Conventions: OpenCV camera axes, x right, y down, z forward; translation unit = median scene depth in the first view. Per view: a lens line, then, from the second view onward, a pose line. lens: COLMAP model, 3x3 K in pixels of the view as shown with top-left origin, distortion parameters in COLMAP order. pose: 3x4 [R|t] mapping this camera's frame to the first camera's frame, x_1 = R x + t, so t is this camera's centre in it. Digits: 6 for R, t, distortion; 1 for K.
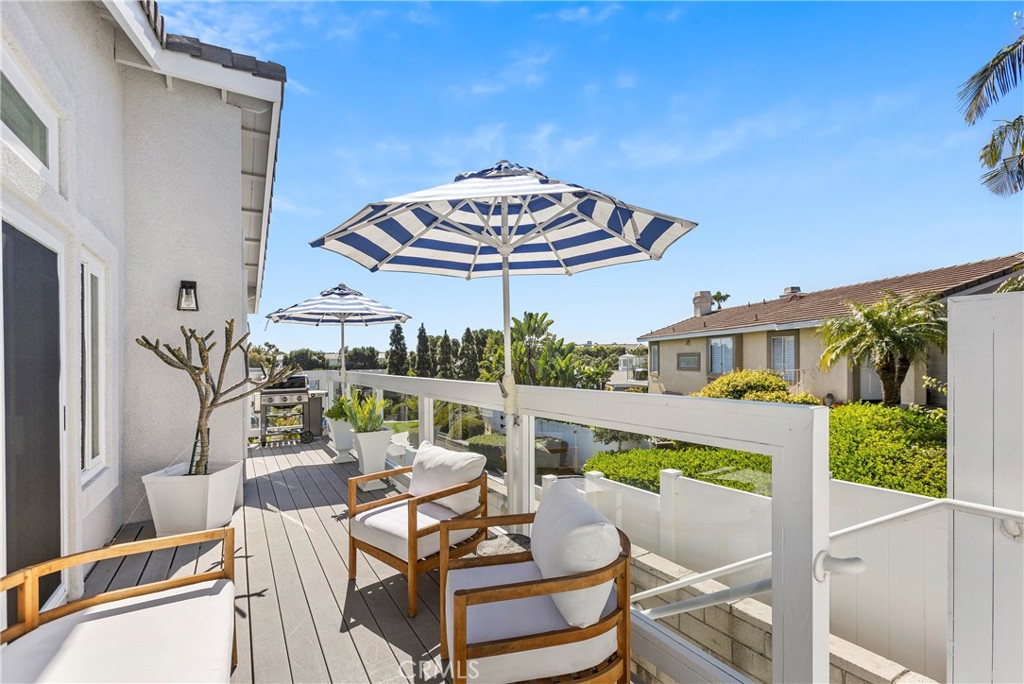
lens RADIAL K [[473.8, 0, 496.8], [0, 473.8, 356.2], [0, 0, 1]] dist [0.001415, 0.000383]
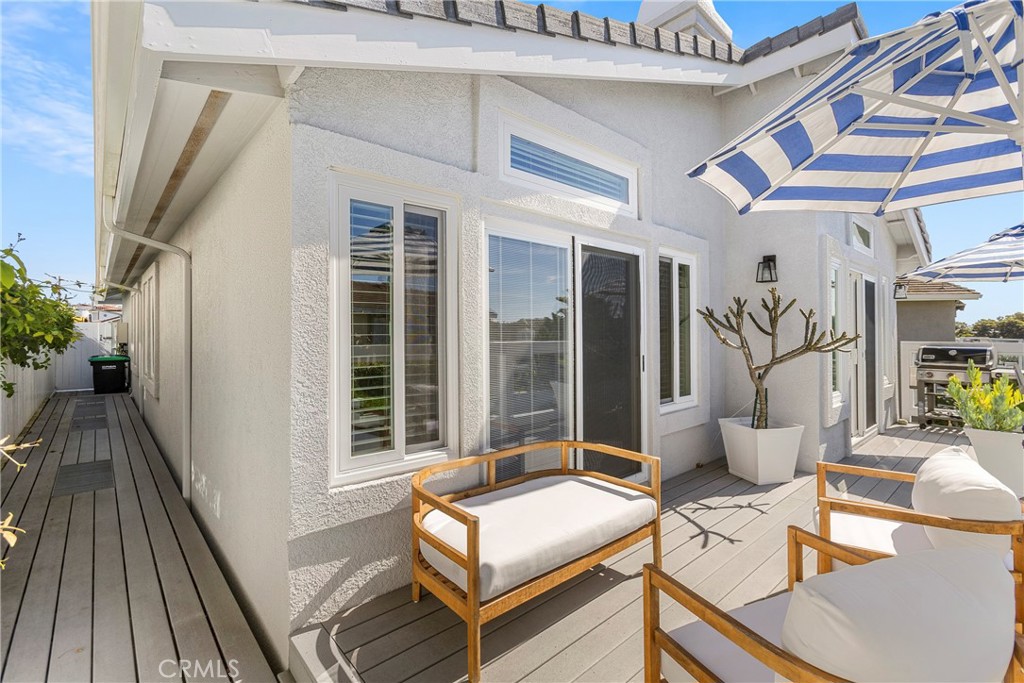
lens RADIAL K [[457.3, 0, 513.5], [0, 457.3, 320.7], [0, 0, 1]] dist [0.001067, 0.000122]
pose [[0.201157, -0.005199, -0.979545, 0.160194], [0.000076, 0.999986, -0.005292, 0.000244], [0.979559, 0.000990, 0.201155, 0.109265]]
